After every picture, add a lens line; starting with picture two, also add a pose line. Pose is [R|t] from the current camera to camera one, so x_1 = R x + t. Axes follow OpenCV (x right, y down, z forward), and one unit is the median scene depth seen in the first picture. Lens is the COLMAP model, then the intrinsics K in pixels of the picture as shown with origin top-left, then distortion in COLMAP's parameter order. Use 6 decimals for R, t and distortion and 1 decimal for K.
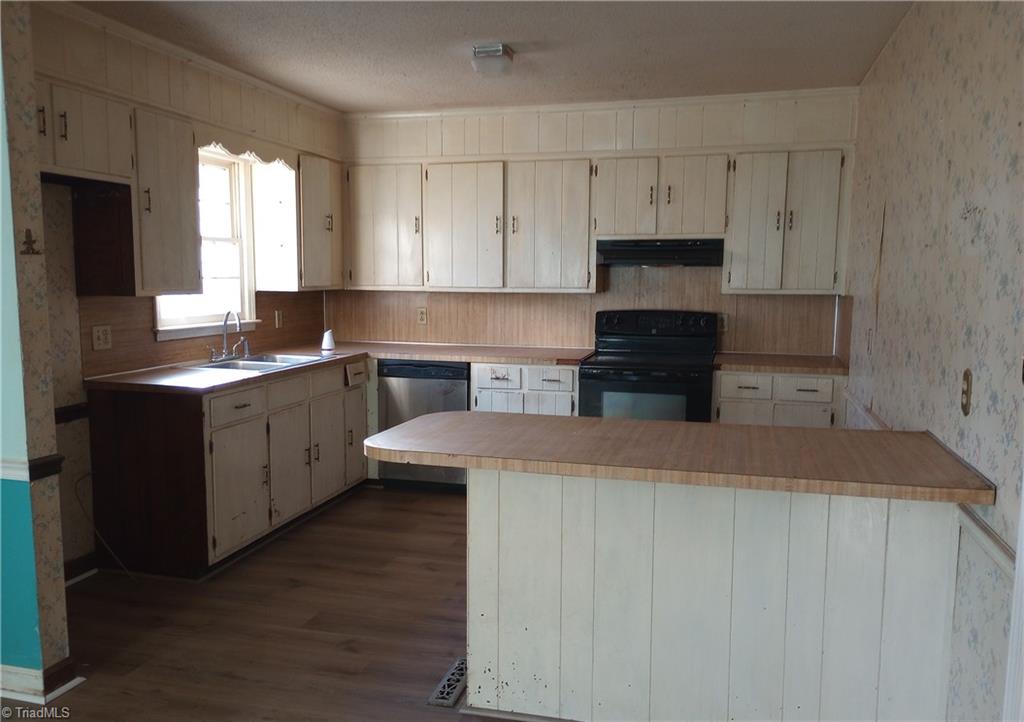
lens RADIAL K [[807.8, 0, 511.0], [0, 807.8, 375.7], [0, 0, 1]] dist [0.043297, -0.052535]
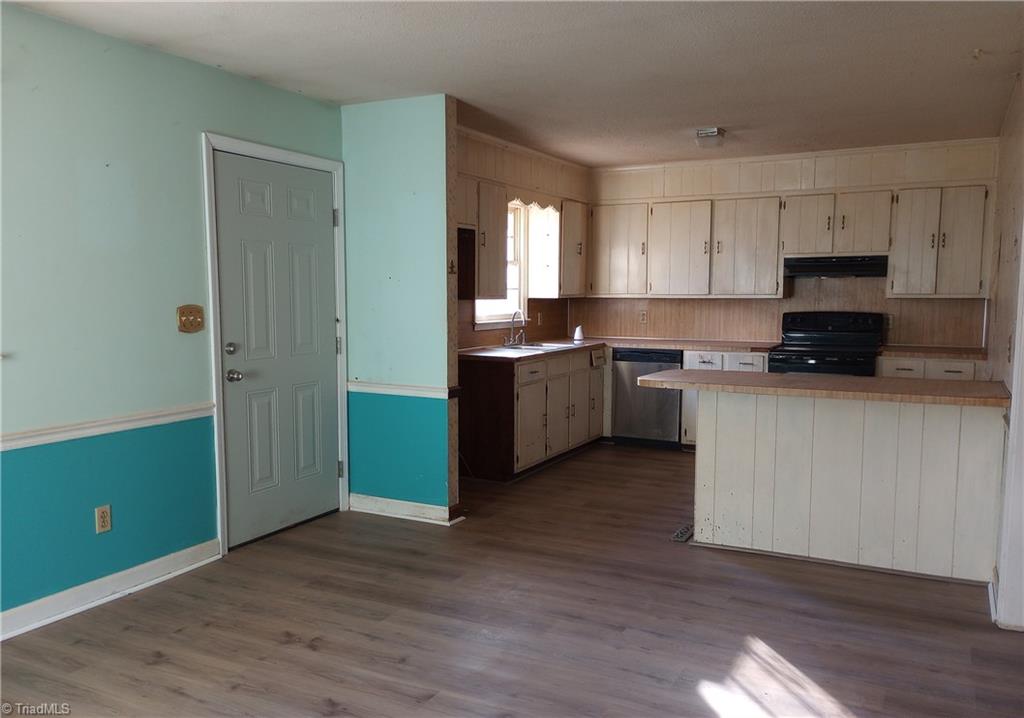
lens RADIAL K [[807.8, 0, 511.0], [0, 807.8, 373.7], [0, 0, 1]] dist [0.043297, -0.052535]
pose [[0.974806, 0.017184, -0.222393, -0.030618], [-0.021853, 0.999589, -0.018552, 0.055768], [0.221982, 0.022945, 0.974781, -0.386645]]
